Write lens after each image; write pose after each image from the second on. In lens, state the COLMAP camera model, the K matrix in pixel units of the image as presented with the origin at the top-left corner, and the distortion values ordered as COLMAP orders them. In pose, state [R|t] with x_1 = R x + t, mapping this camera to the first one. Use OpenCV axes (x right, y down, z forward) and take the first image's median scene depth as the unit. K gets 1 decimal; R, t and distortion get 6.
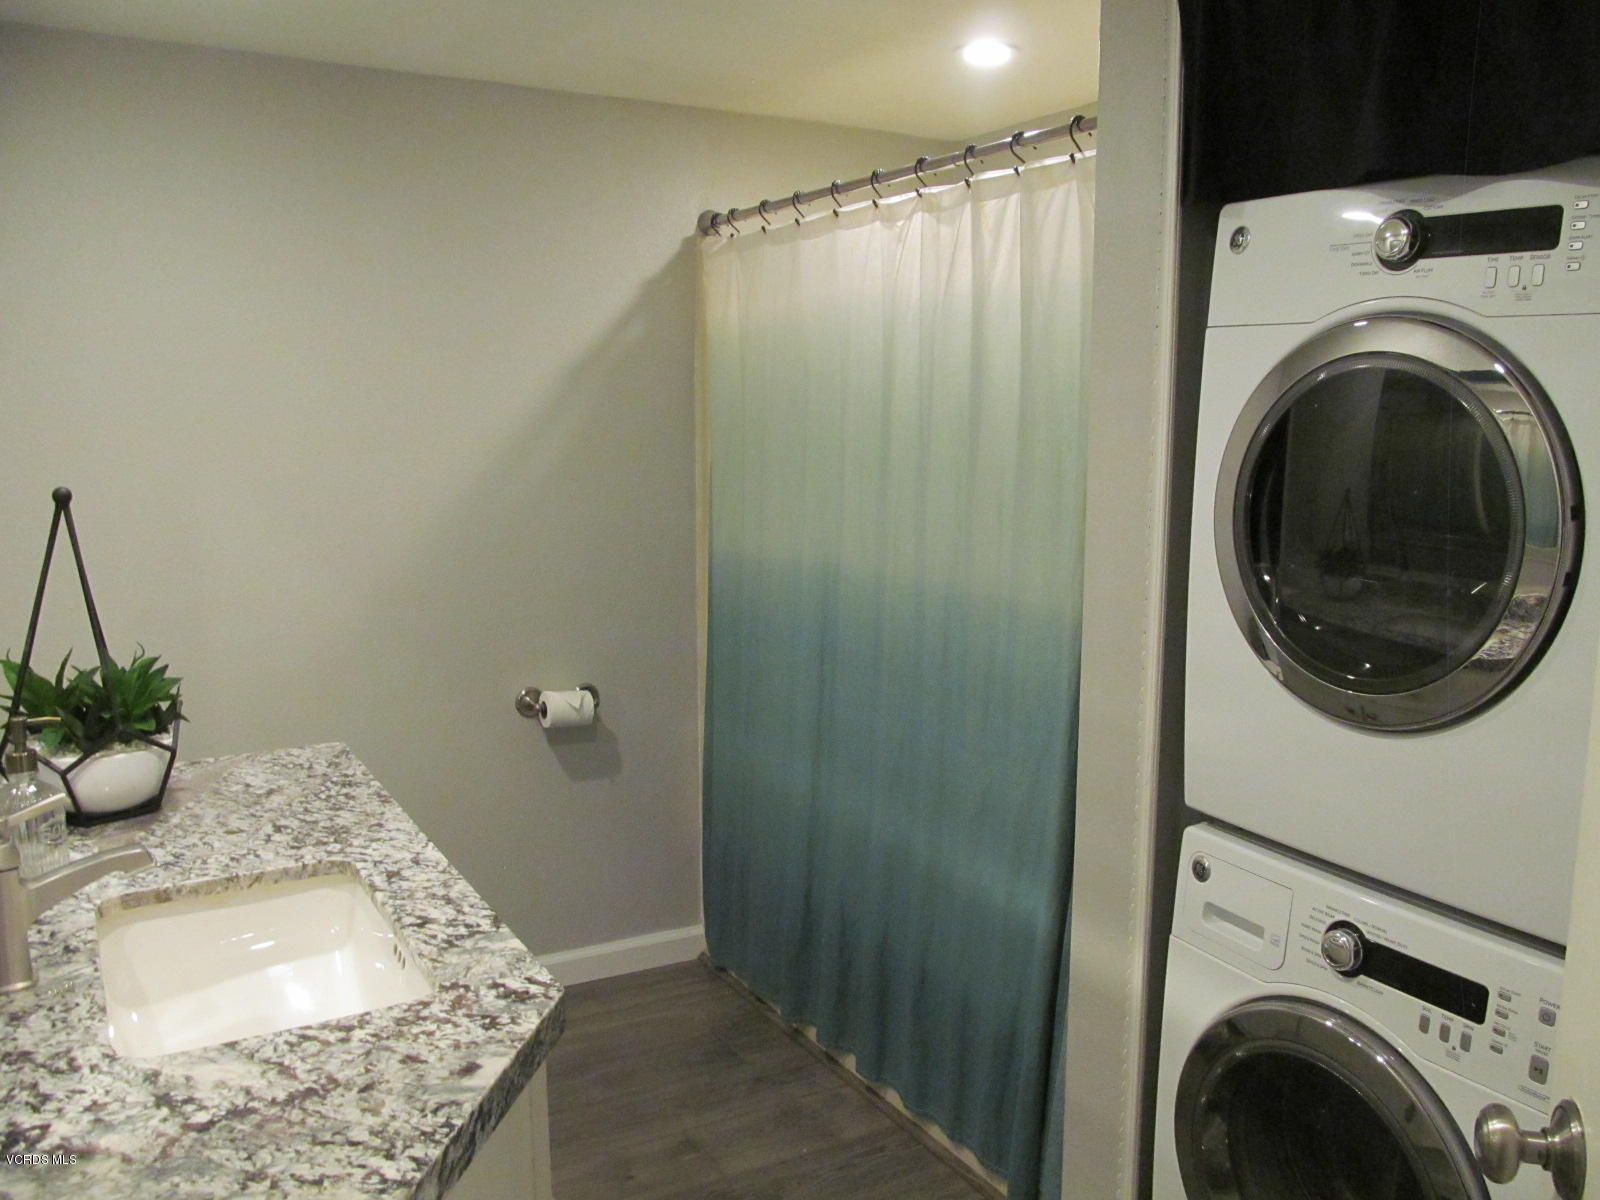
lens RADIAL K [[1327.4, 0, 799.7], [0, 1327.4, 600.0], [0, 0, 1]] dist [-0.059223, 0.026098]
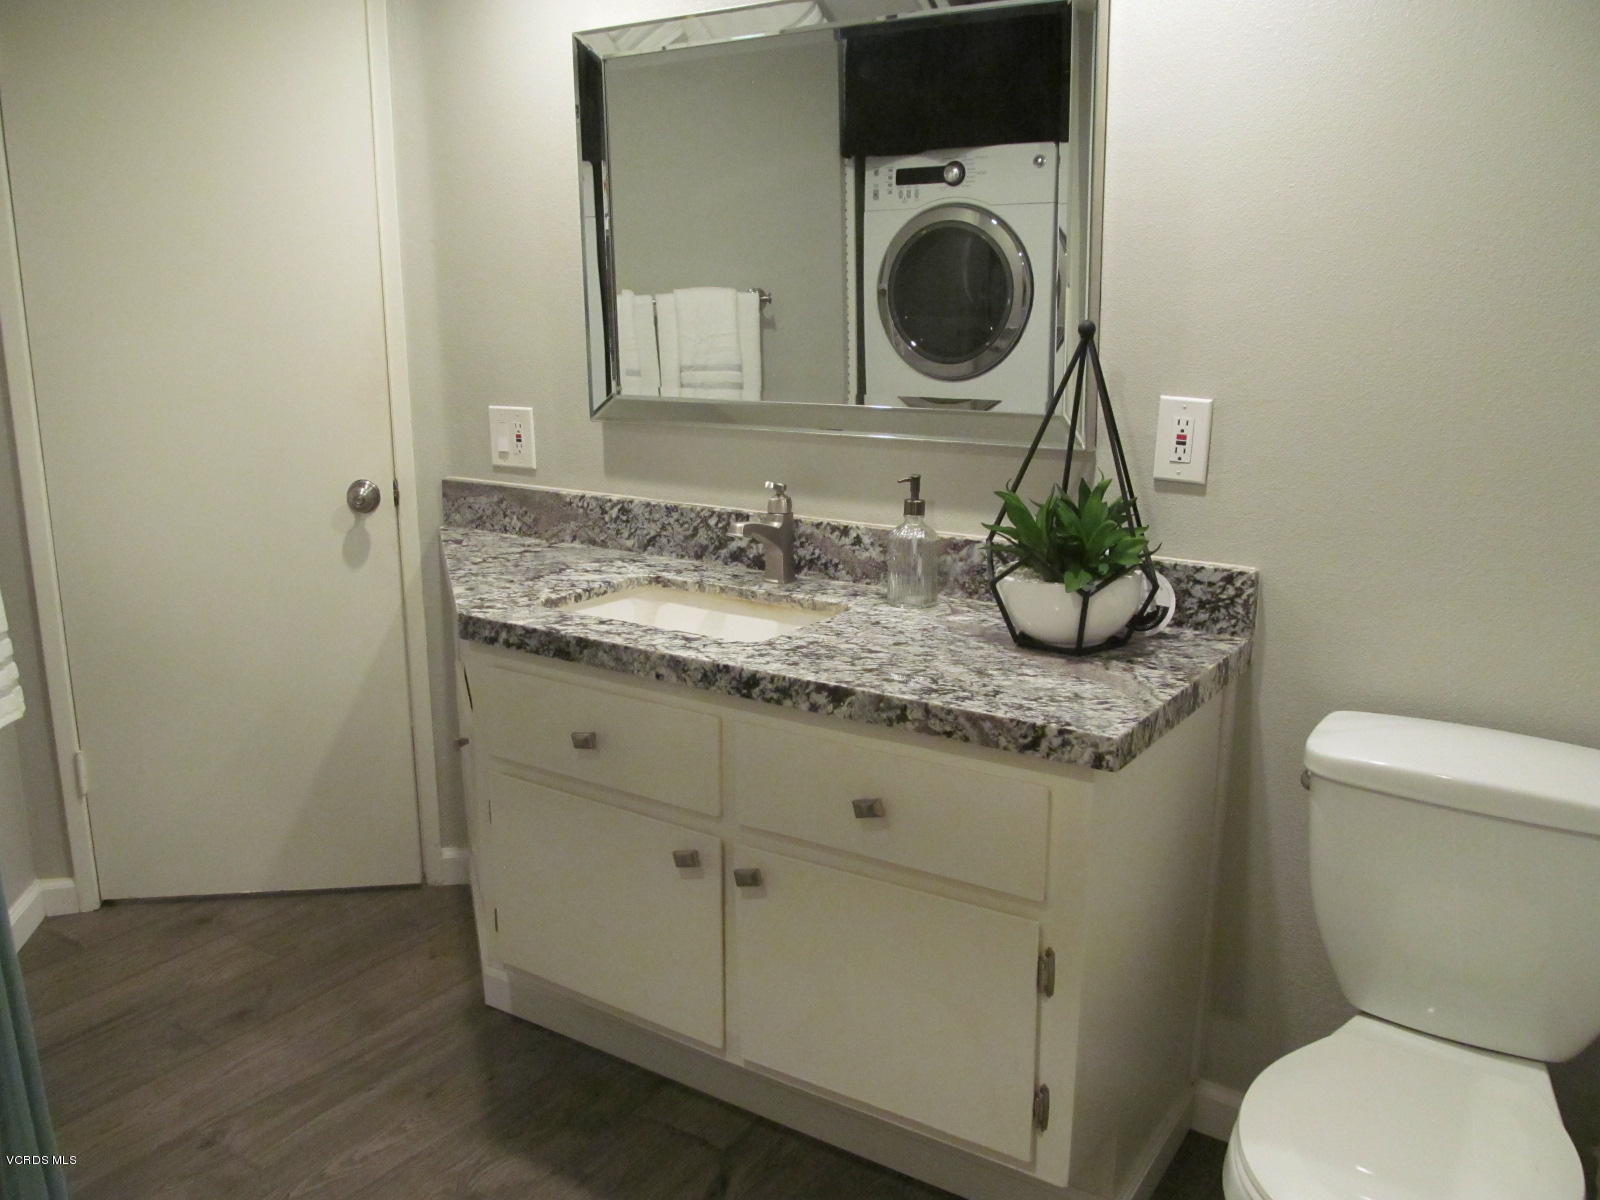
lens RADIAL K [[1327.4, 0, 799.9], [0, 1327.4, 599.9], [0, 0, 1]] dist [-0.059223, 0.026098]
pose [[-0.905031, 0.093676, -0.414902, 0.080646], [-0.063048, 0.935126, 0.348660, -0.208934], [0.420647, 0.341707, -0.840412, 1.698273]]
